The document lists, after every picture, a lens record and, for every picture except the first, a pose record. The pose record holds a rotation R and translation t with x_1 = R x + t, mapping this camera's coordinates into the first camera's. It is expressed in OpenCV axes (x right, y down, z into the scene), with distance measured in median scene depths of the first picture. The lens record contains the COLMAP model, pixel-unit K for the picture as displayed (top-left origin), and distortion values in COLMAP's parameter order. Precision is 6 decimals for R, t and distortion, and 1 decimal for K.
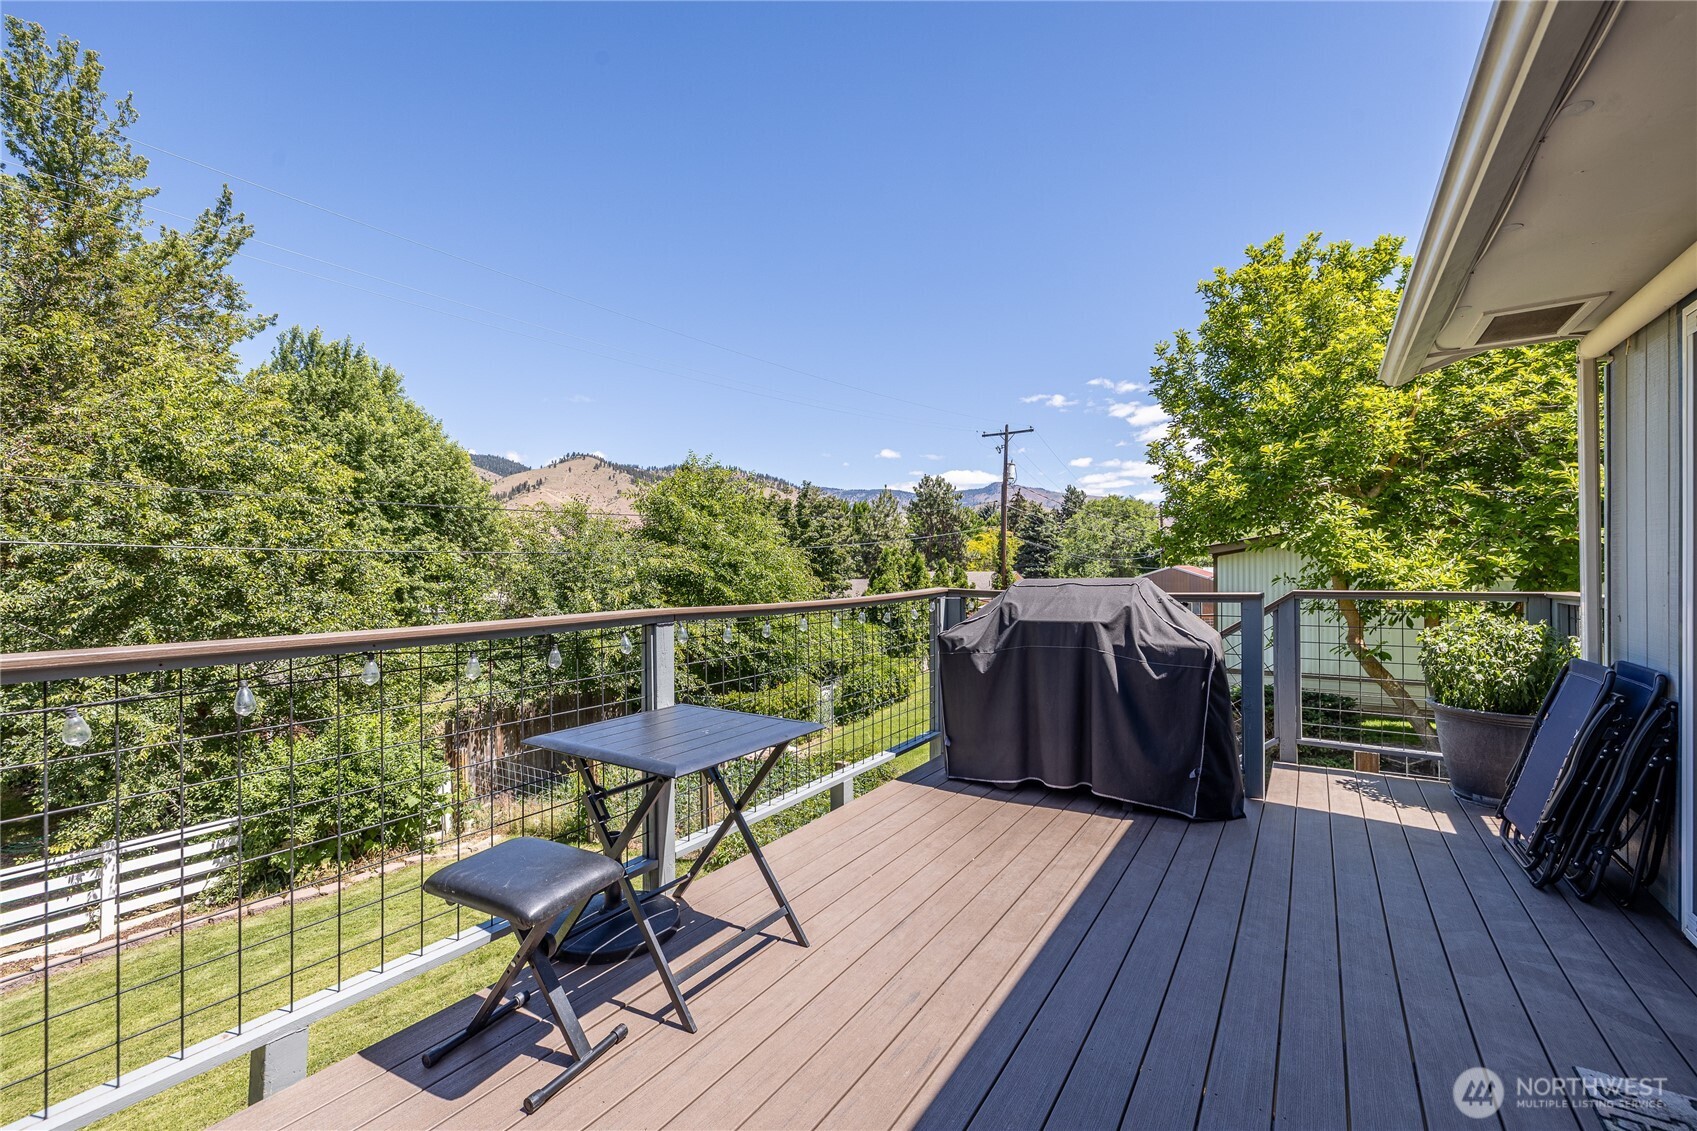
lens RADIAL K [[701.9, 0, 848.5], [0, 701.9, 565.5], [0, 0, 1]] dist [-0.000831, 0.000211]
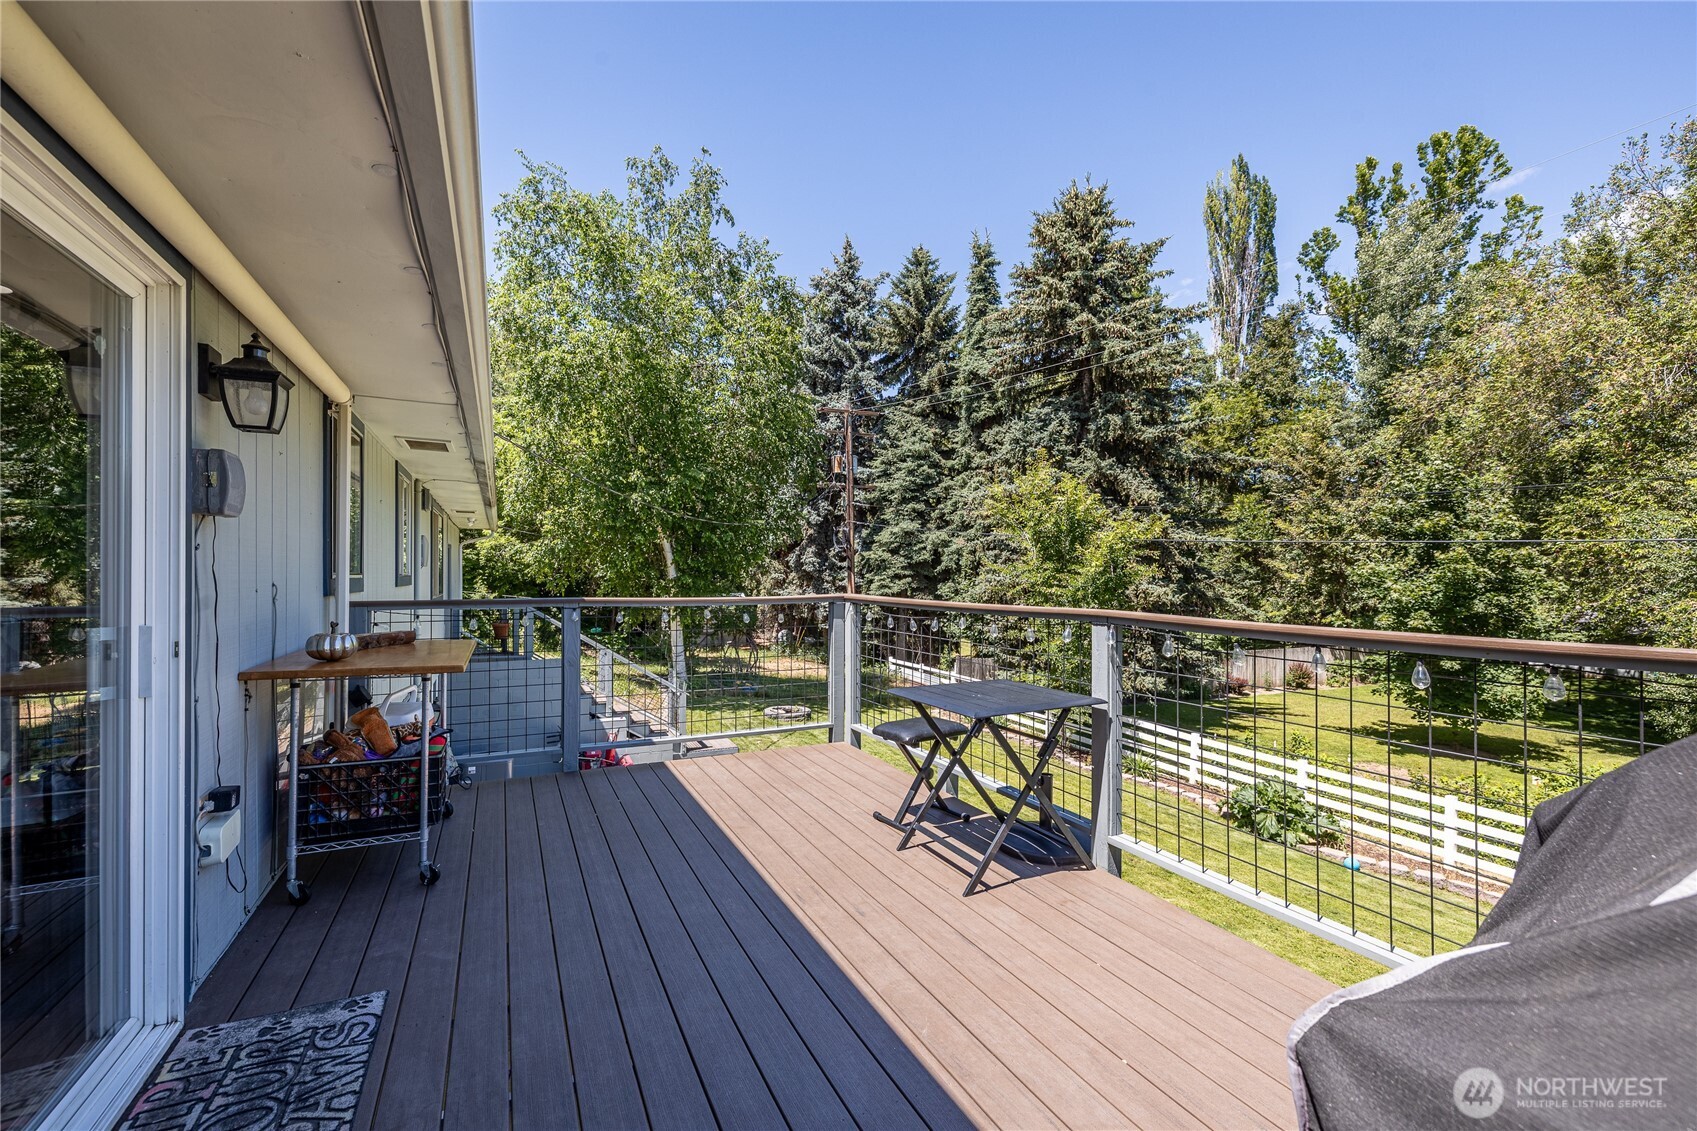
lens RADIAL K [[701.9, 0, 848.5], [0, 701.9, 565.5], [0, 0, 1]] dist [-0.000831, 0.000211]
pose [[-0.497287, 0.005685, -0.867567, 1.154465], [0.011295, 0.999936, 0.000078, -0.020182], [0.867512, -0.009760, -0.497320, 1.542575]]
